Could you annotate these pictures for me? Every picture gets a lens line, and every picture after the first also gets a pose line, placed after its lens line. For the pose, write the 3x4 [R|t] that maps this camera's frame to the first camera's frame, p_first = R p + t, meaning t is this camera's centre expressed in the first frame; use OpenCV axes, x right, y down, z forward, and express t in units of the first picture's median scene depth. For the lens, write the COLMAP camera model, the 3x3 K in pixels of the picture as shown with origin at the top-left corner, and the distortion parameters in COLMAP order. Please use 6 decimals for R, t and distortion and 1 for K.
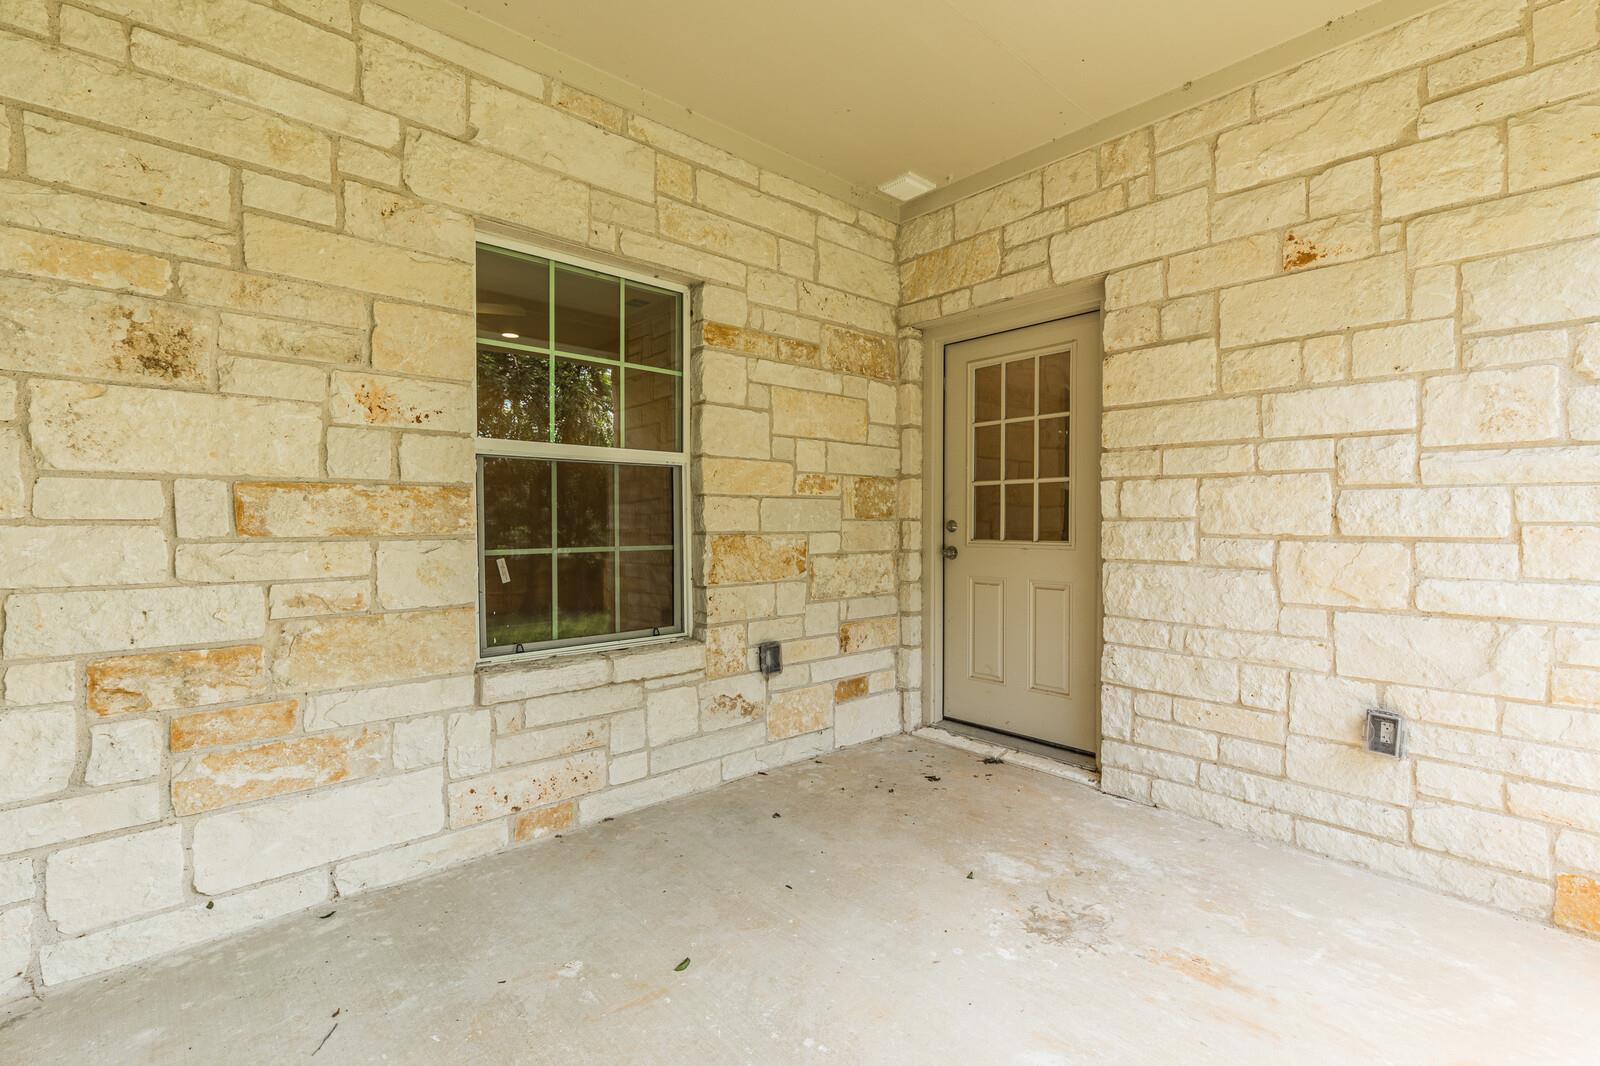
lens RADIAL K [[716.1, 0, 800.2], [0, 716.1, 531.6], [0, 0, 1]] dist [0.002494, -0.000481]
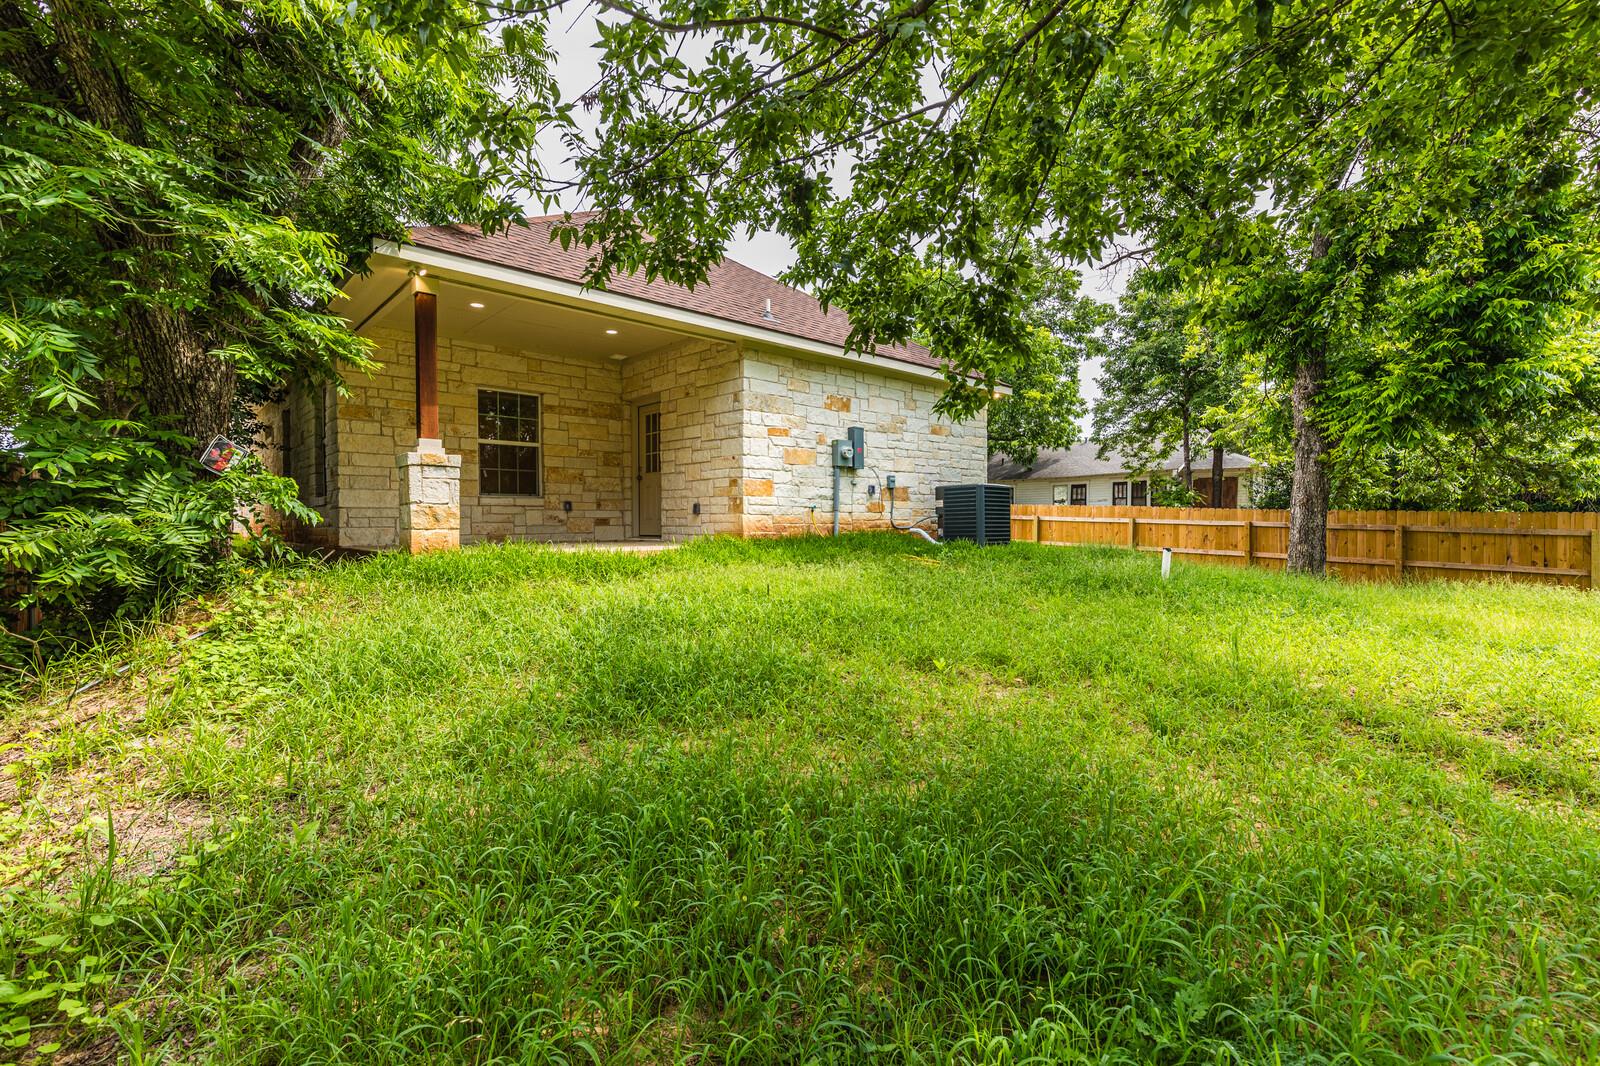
lens RADIAL K [[716.1, 0, 804.5], [0, 716.1, 535.0], [0, 0, 1]] dist [0.002494, -0.000481]
pose [[0.999647, -0.002911, 0.026399, 1.025657], [0.002785, 0.999985, 0.004812, 0.318810], [-0.026413, -0.004737, 0.999640, -2.478808]]
